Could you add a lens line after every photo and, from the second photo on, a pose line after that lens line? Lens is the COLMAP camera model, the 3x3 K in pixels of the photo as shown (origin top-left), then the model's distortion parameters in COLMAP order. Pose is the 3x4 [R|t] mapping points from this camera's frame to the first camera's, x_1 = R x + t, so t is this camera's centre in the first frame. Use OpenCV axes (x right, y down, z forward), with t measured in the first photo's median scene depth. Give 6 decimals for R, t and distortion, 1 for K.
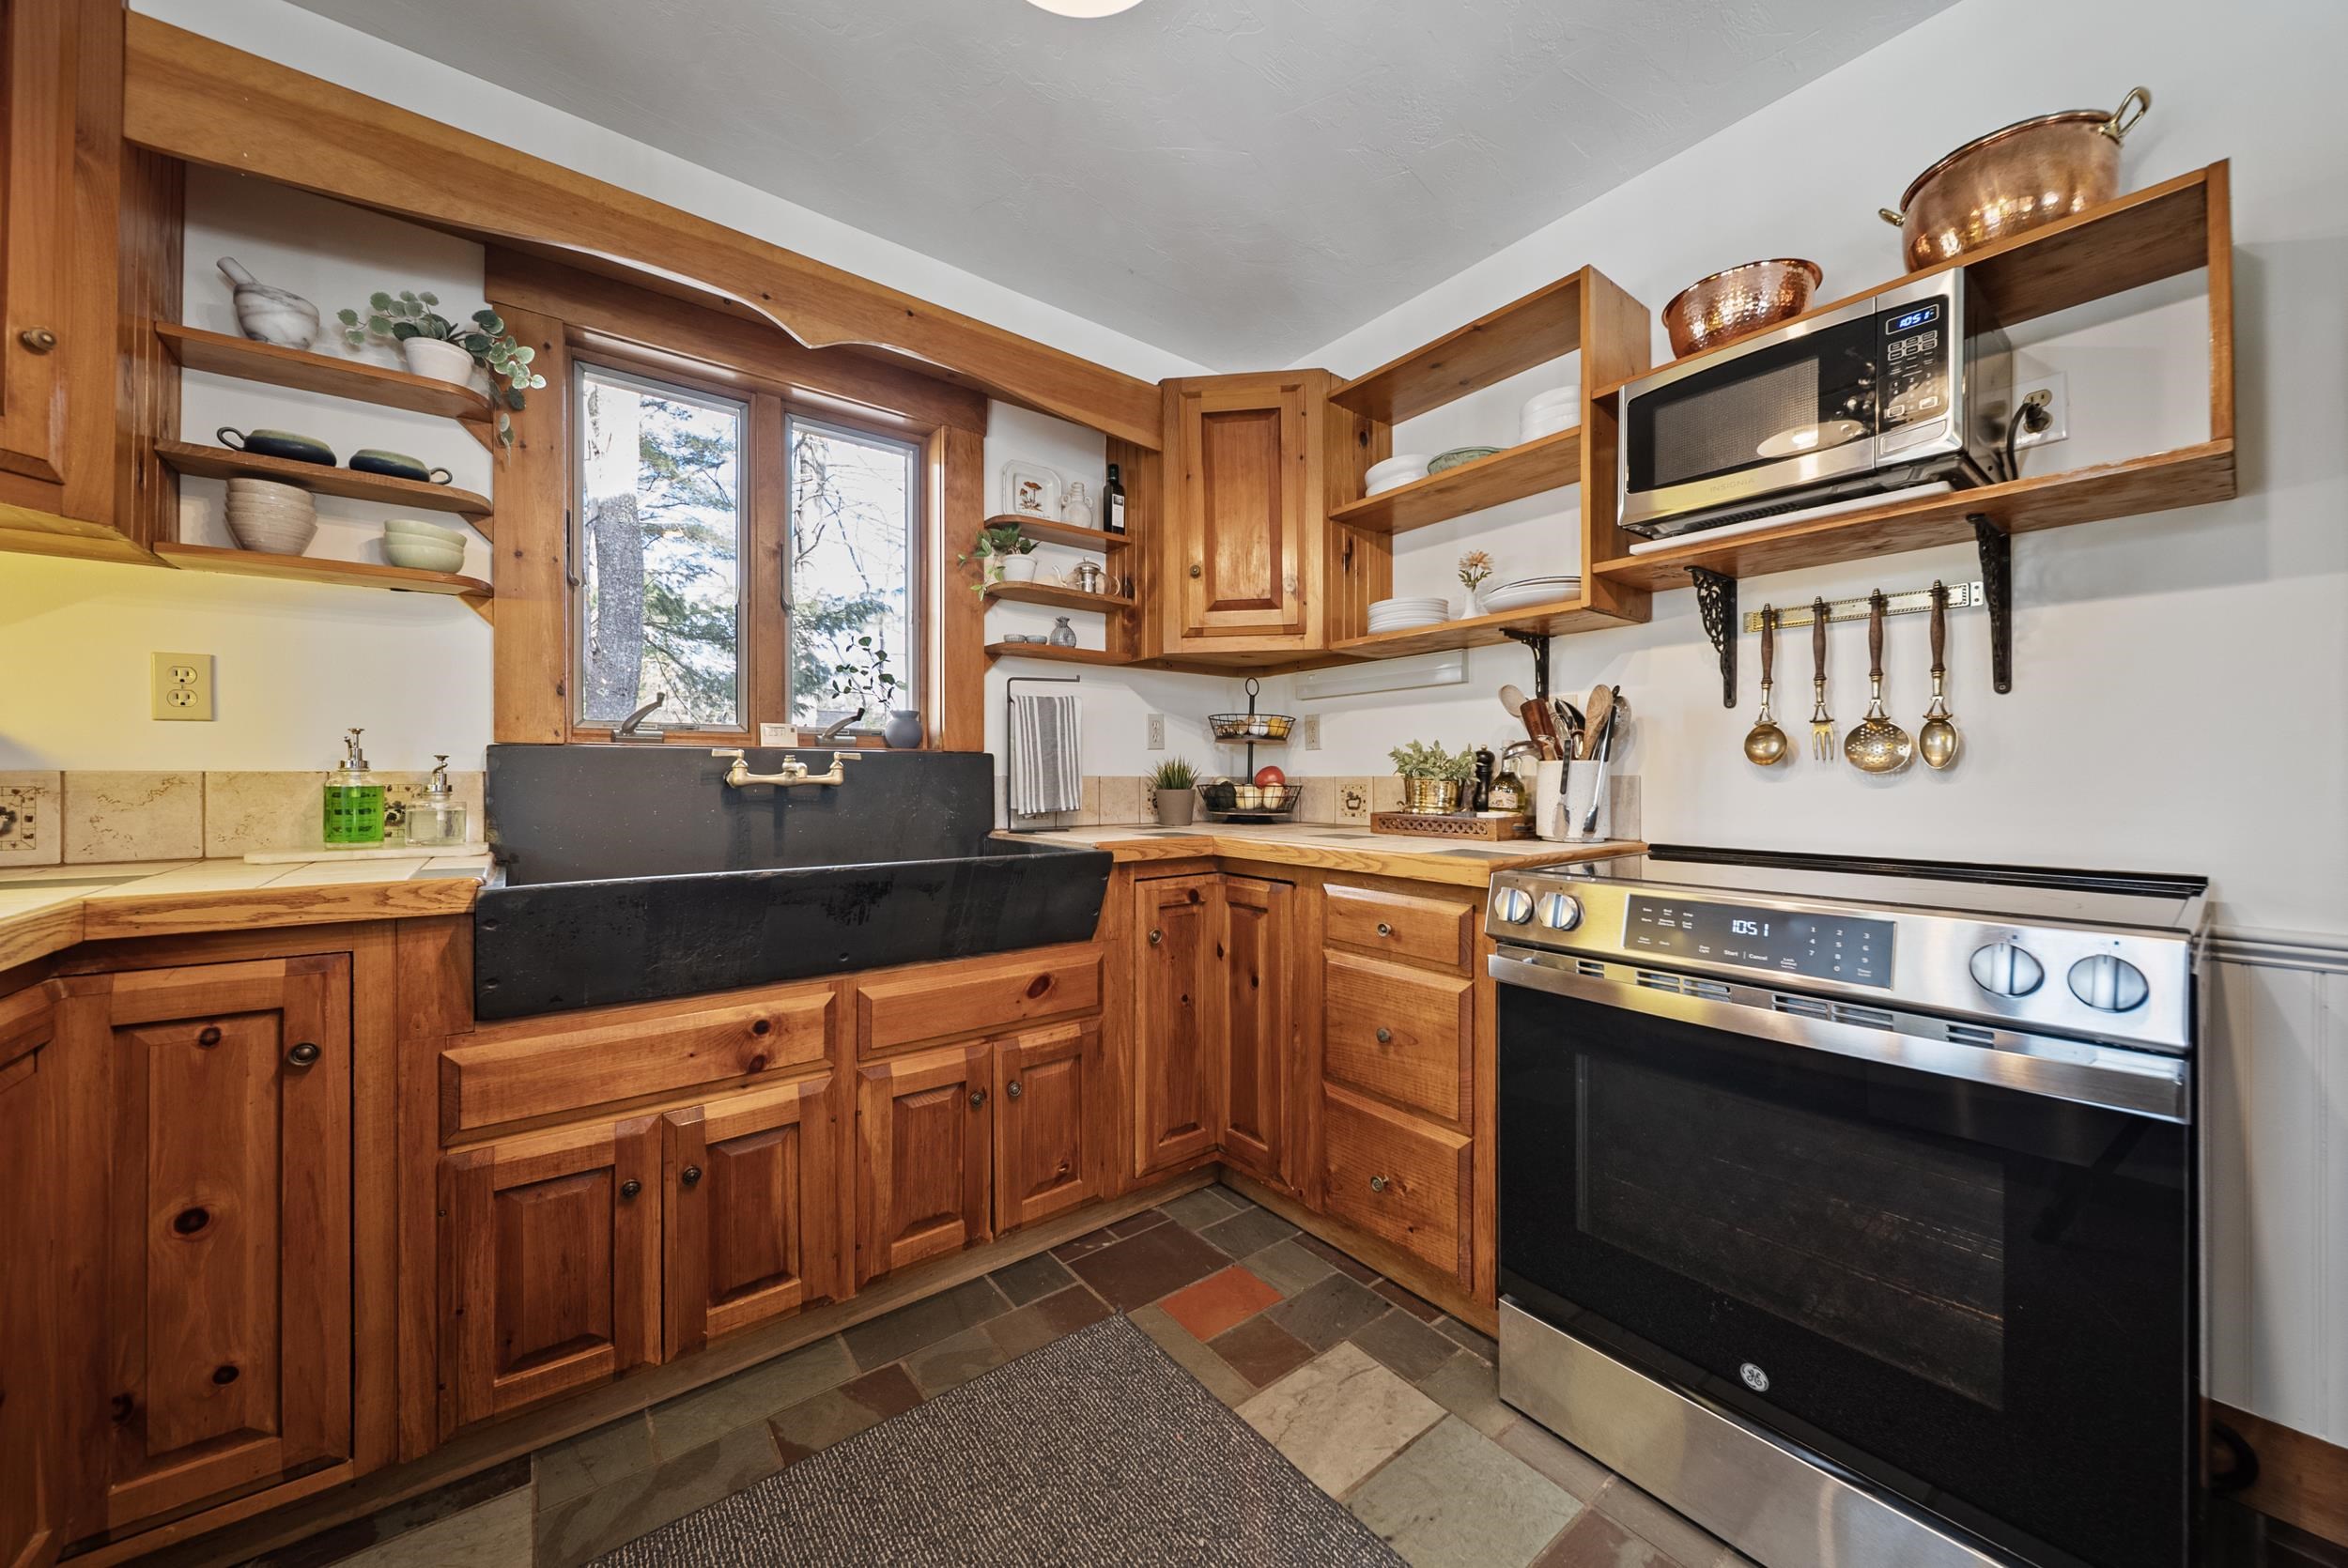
lens RADIAL K [[829.1, 0, 1173.5], [0, 829.1, 772.9], [0, 0, 1]] dist [-0.000348, -0.001367]
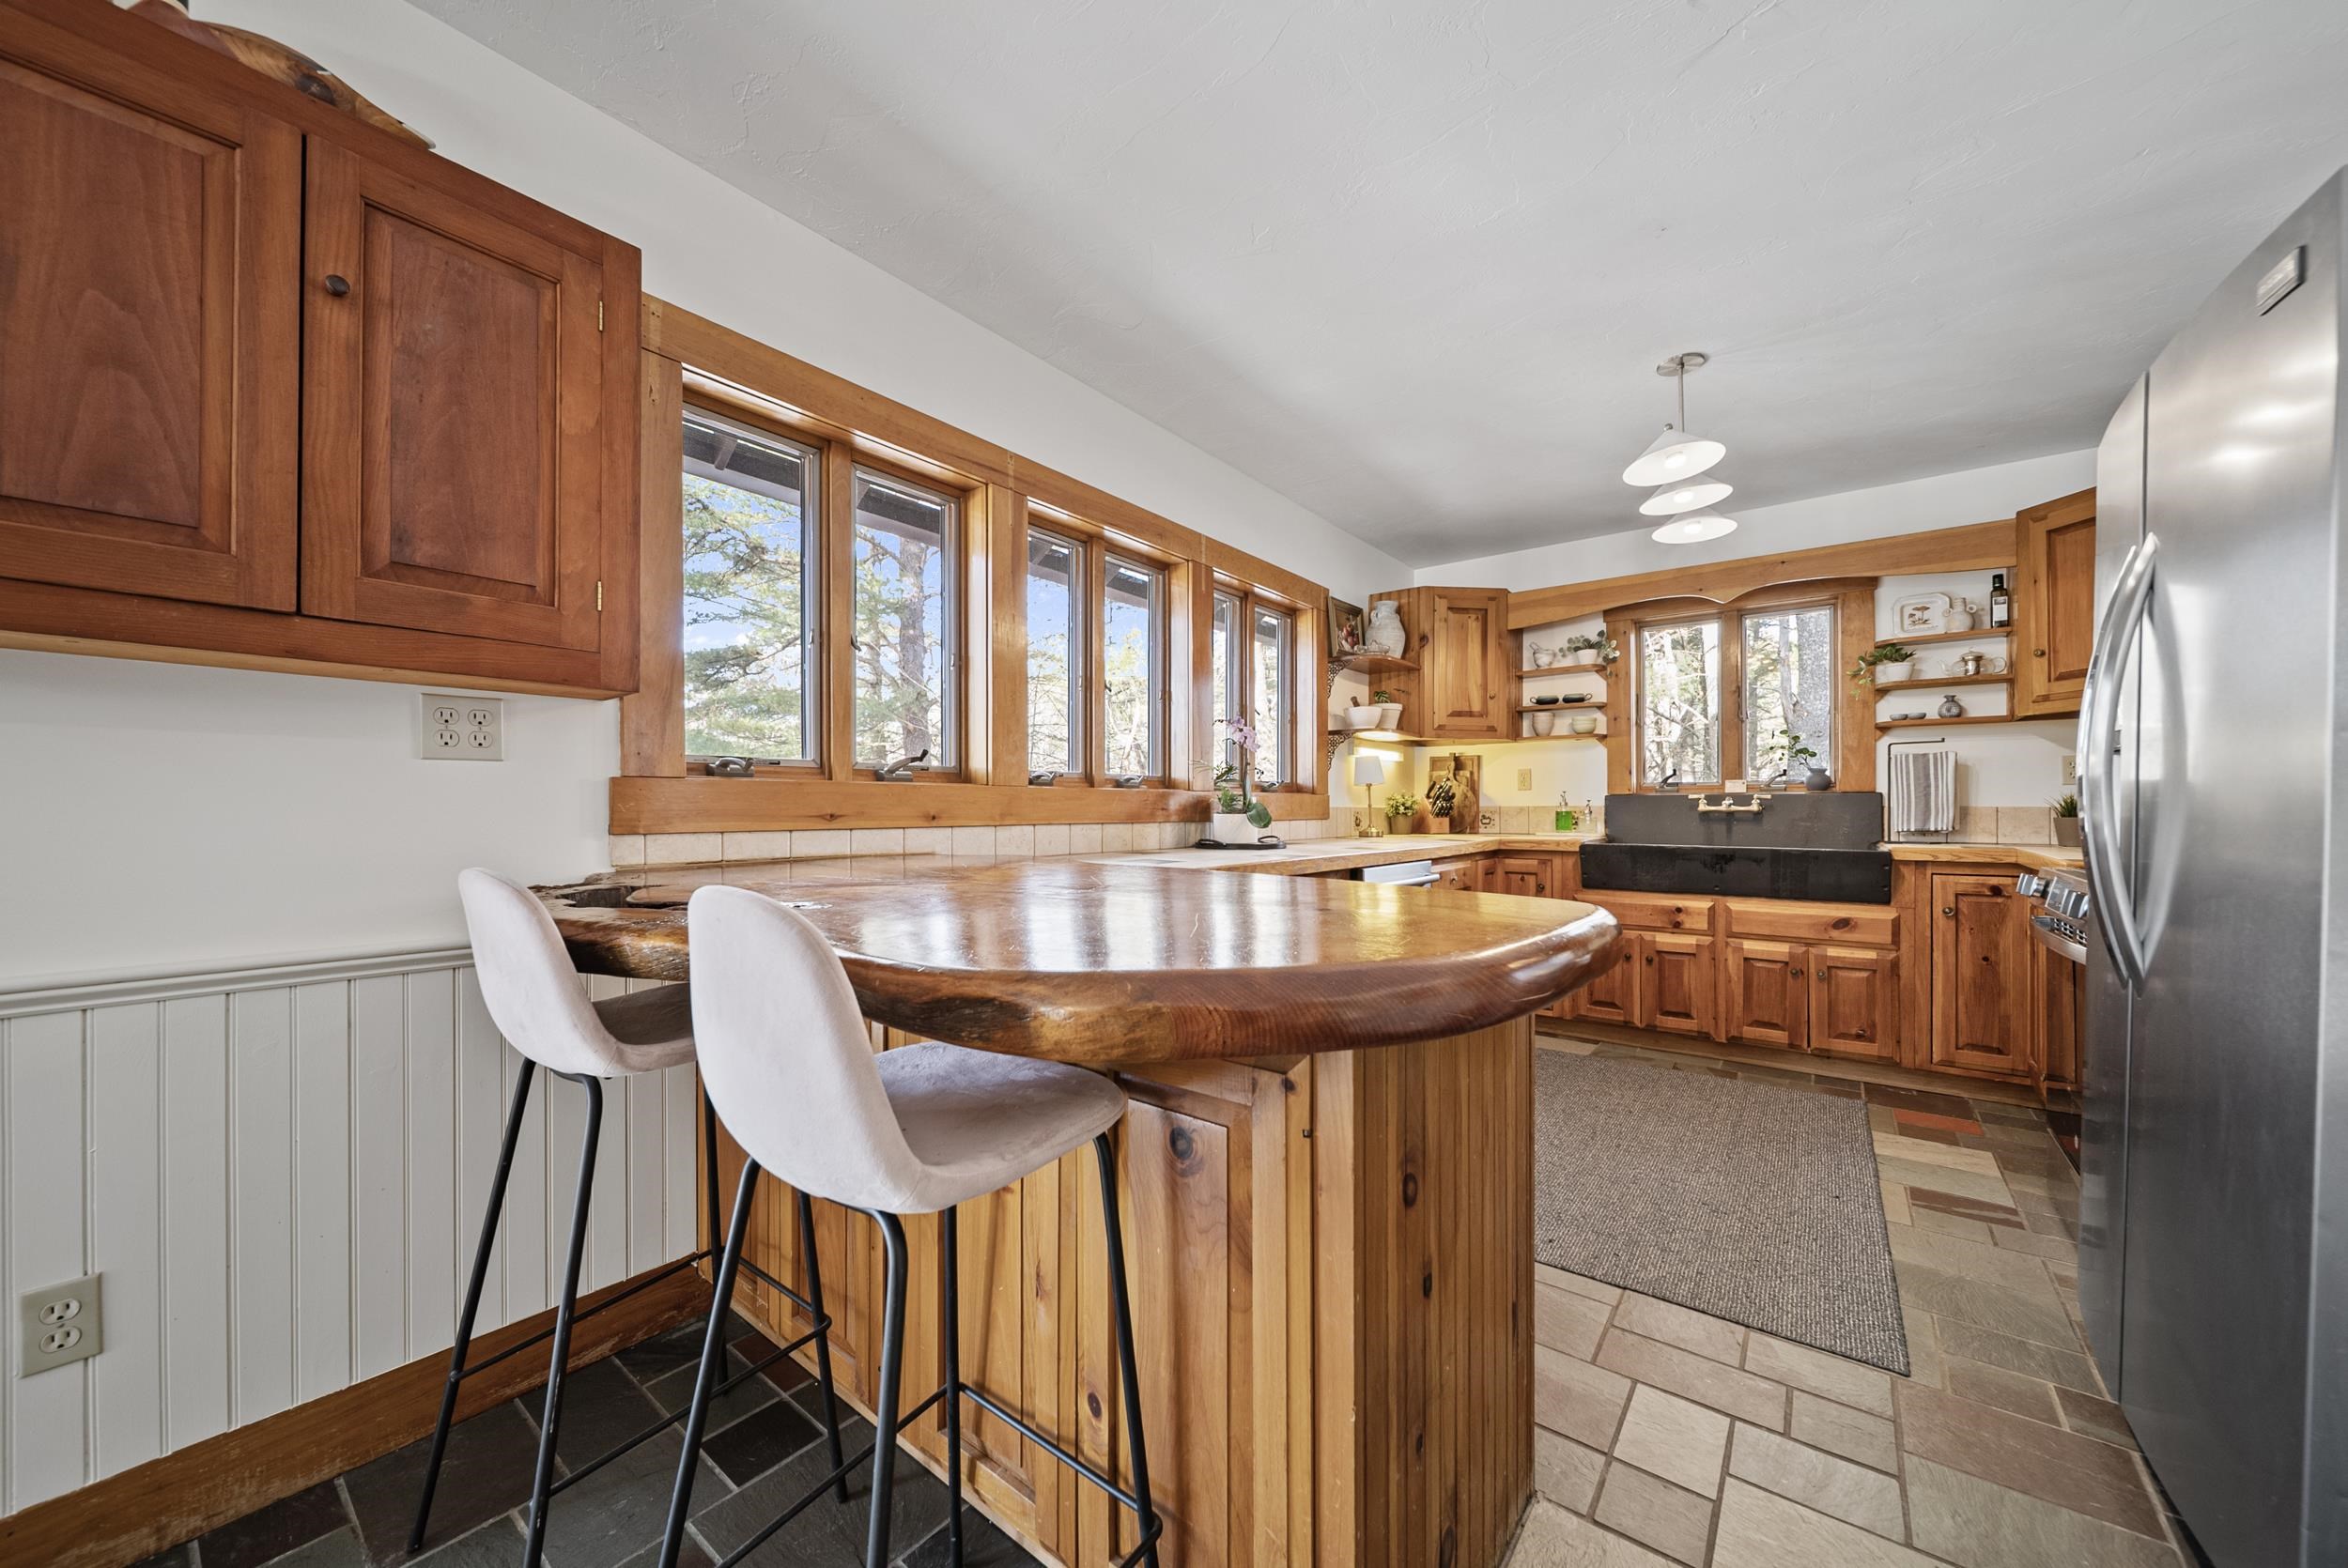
lens RADIAL K [[829.1, 0, 1181.1], [0, 829.1, 809.9], [0, 0, 1]] dist [-0.000348, -0.001367]
pose [[0.242542, 0.002238, -0.970138, 1.364250], [0.008101, 0.999958, 0.004332, -0.011498], [0.970107, -0.008910, 0.242513, -0.914513]]
